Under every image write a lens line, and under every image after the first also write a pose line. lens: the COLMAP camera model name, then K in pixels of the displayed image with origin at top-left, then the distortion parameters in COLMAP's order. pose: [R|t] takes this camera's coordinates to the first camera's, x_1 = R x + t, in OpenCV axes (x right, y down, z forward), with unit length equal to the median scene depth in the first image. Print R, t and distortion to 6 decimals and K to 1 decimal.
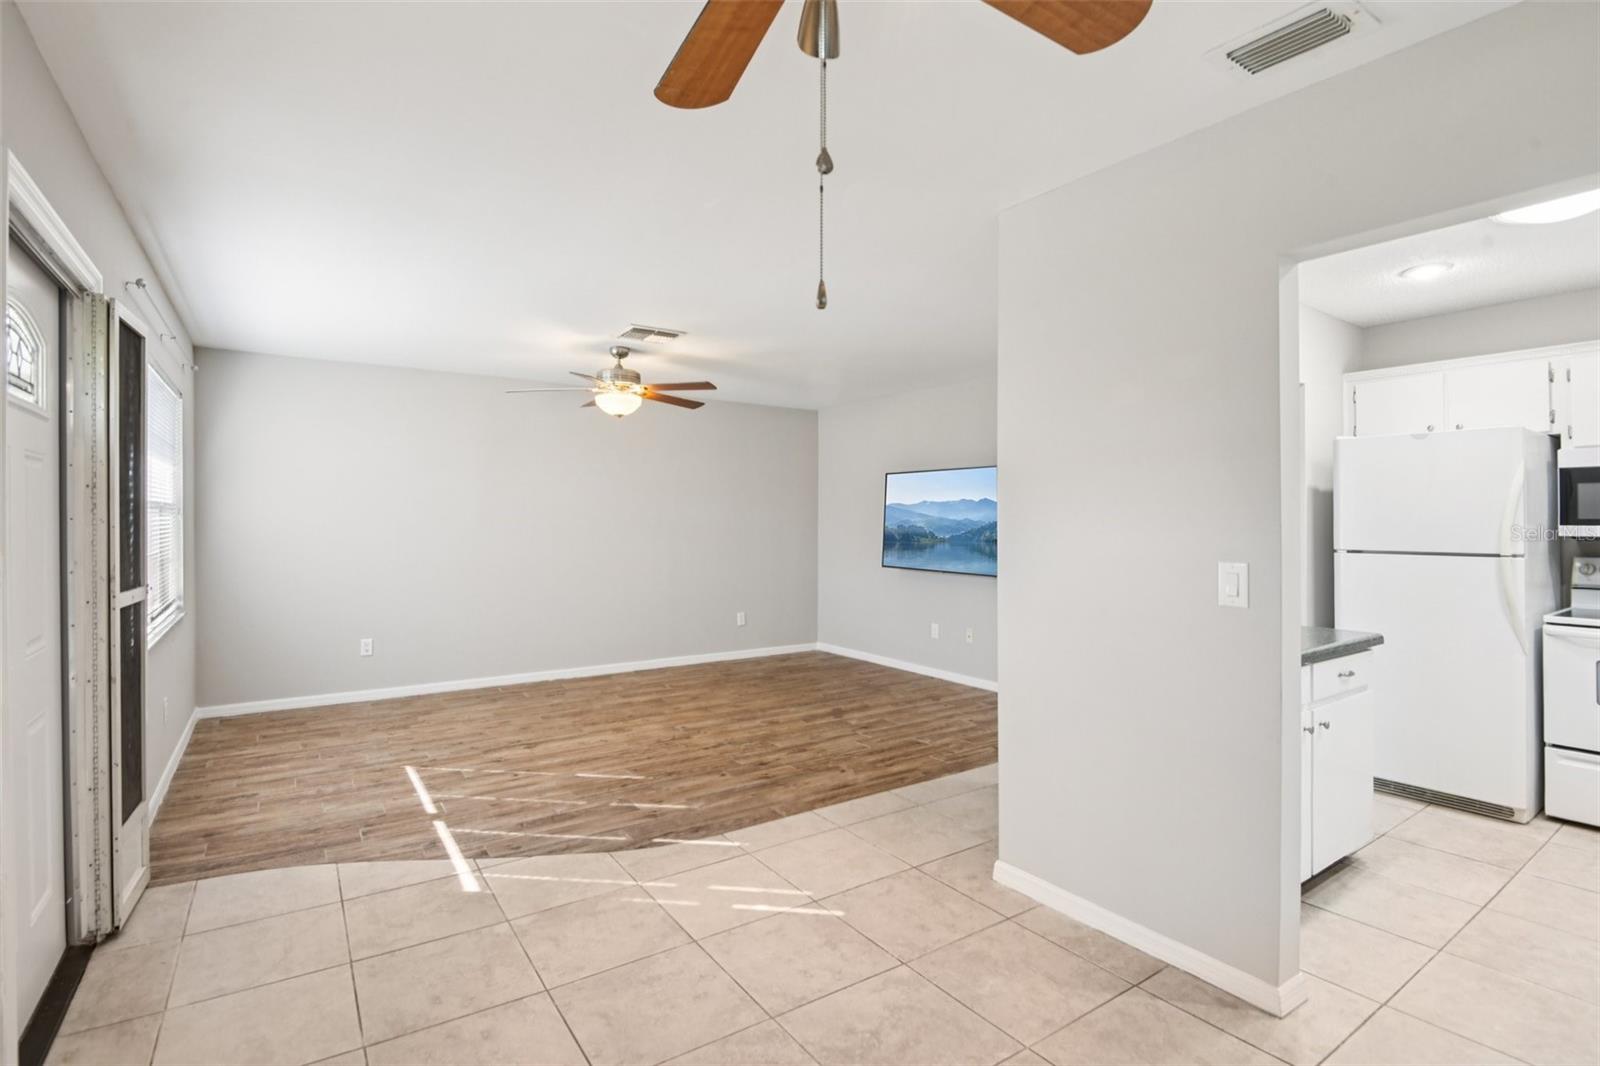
lens RADIAL K [[764.9, 0, 816.8], [0, 764.9, 513.2], [0, 0, 1]] dist [-0.027306, -0.009075]
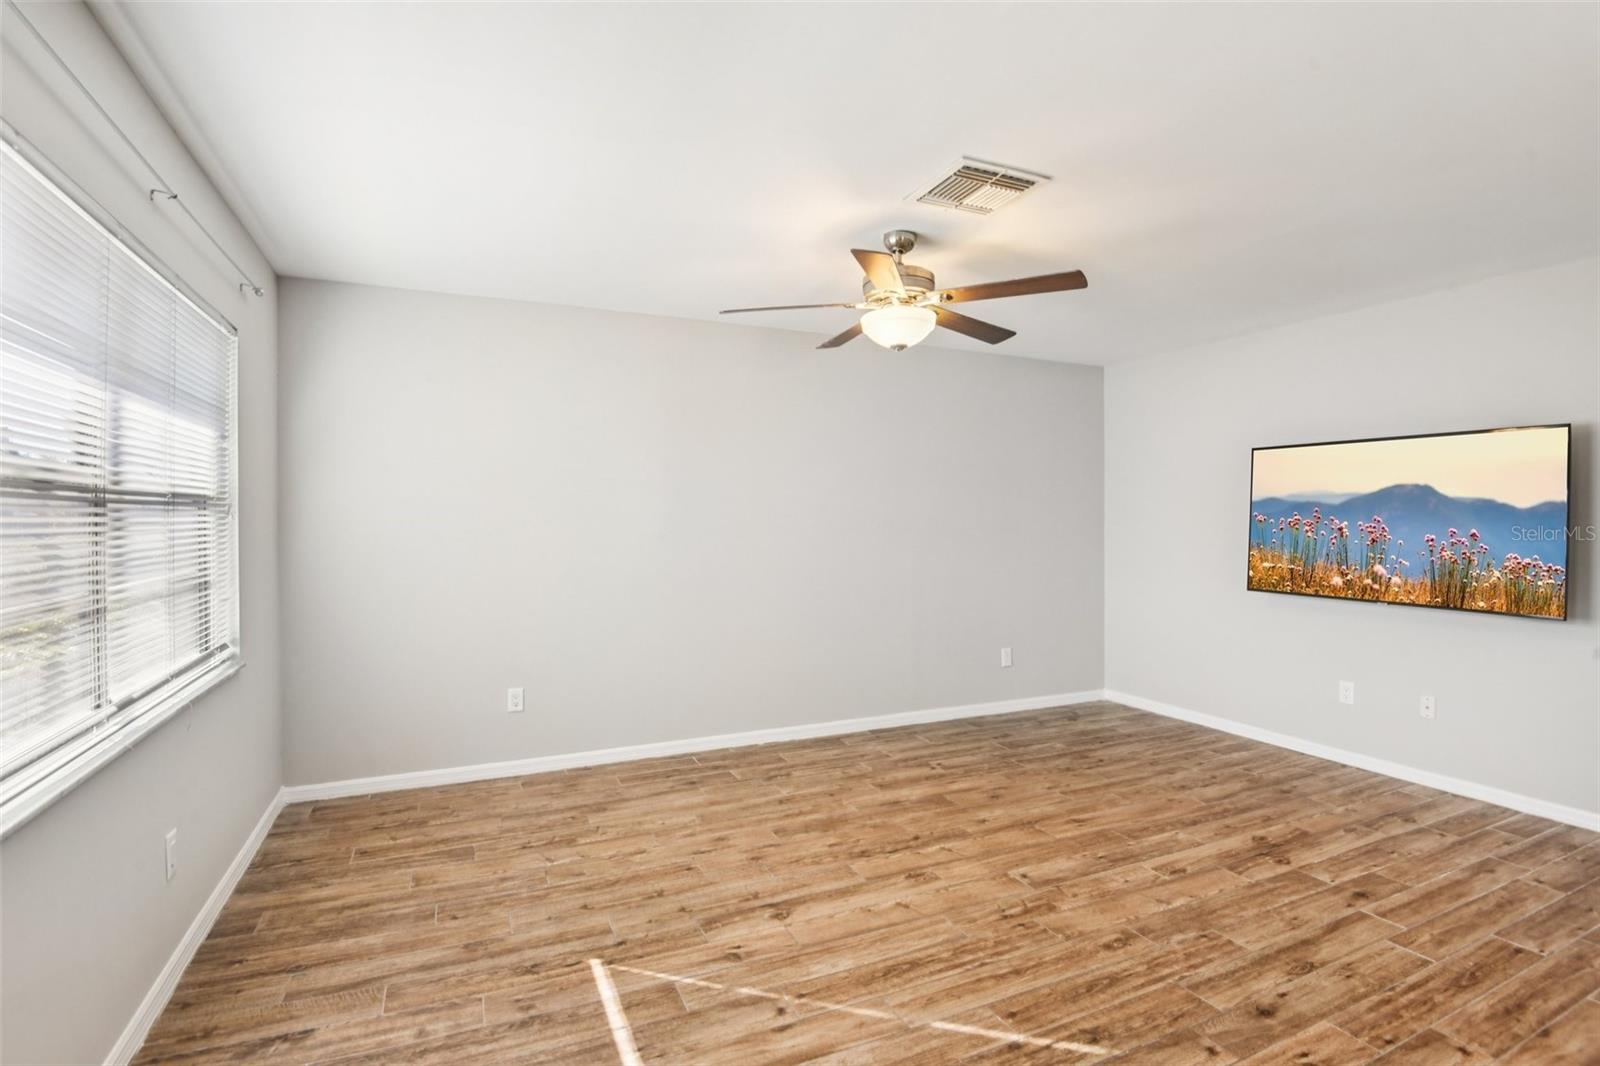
lens RADIAL K [[764.9, 0, 812.0], [0, 764.9, 507.2], [0, 0, 1]] dist [-0.027306, -0.009075]
pose [[0.984708, 0.001008, -0.174209, -0.270548], [-0.002222, 0.999975, -0.006774, 0.008341], [0.174197, 0.007057, 0.984685, 0.470767]]
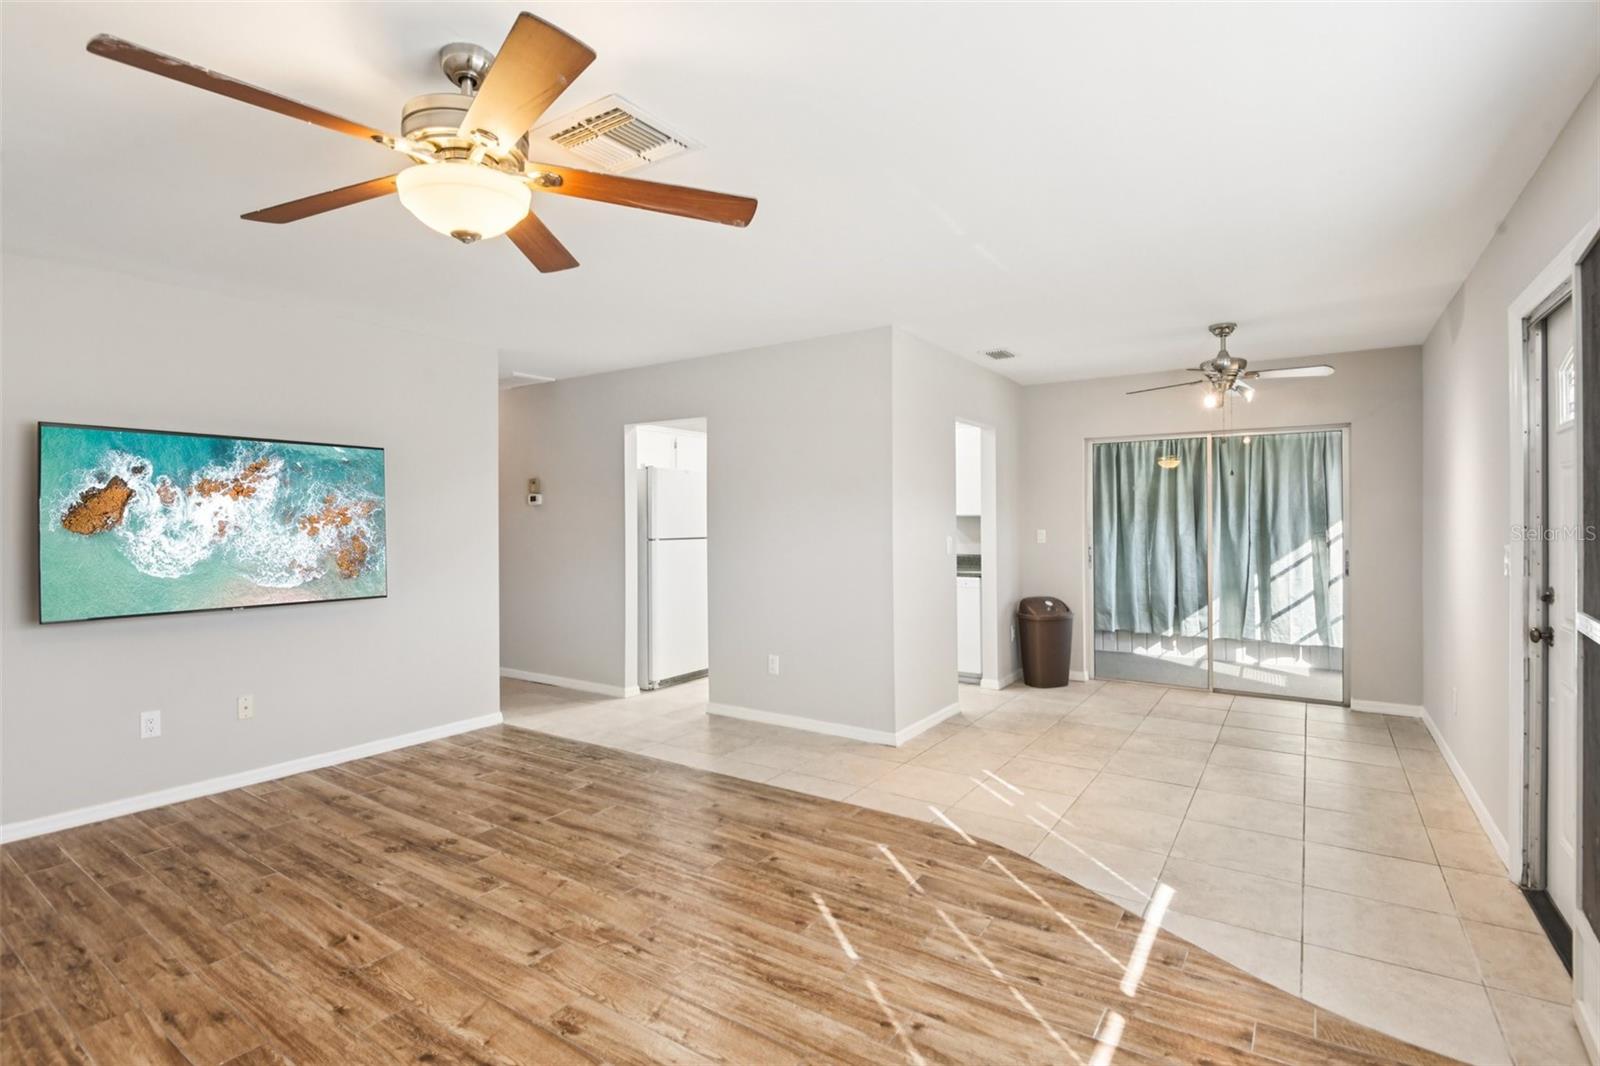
lens RADIAL K [[764.9, 0, 792.5], [0, 764.9, 531.1], [0, 0, 1]] dist [-0.027306, -0.009075]
pose [[-0.354459, -0.010790, 0.935009, -0.775675], [-0.004760, 0.999941, 0.009735, 0.013754], [-0.935059, -0.001000, -0.354490, 1.175000]]
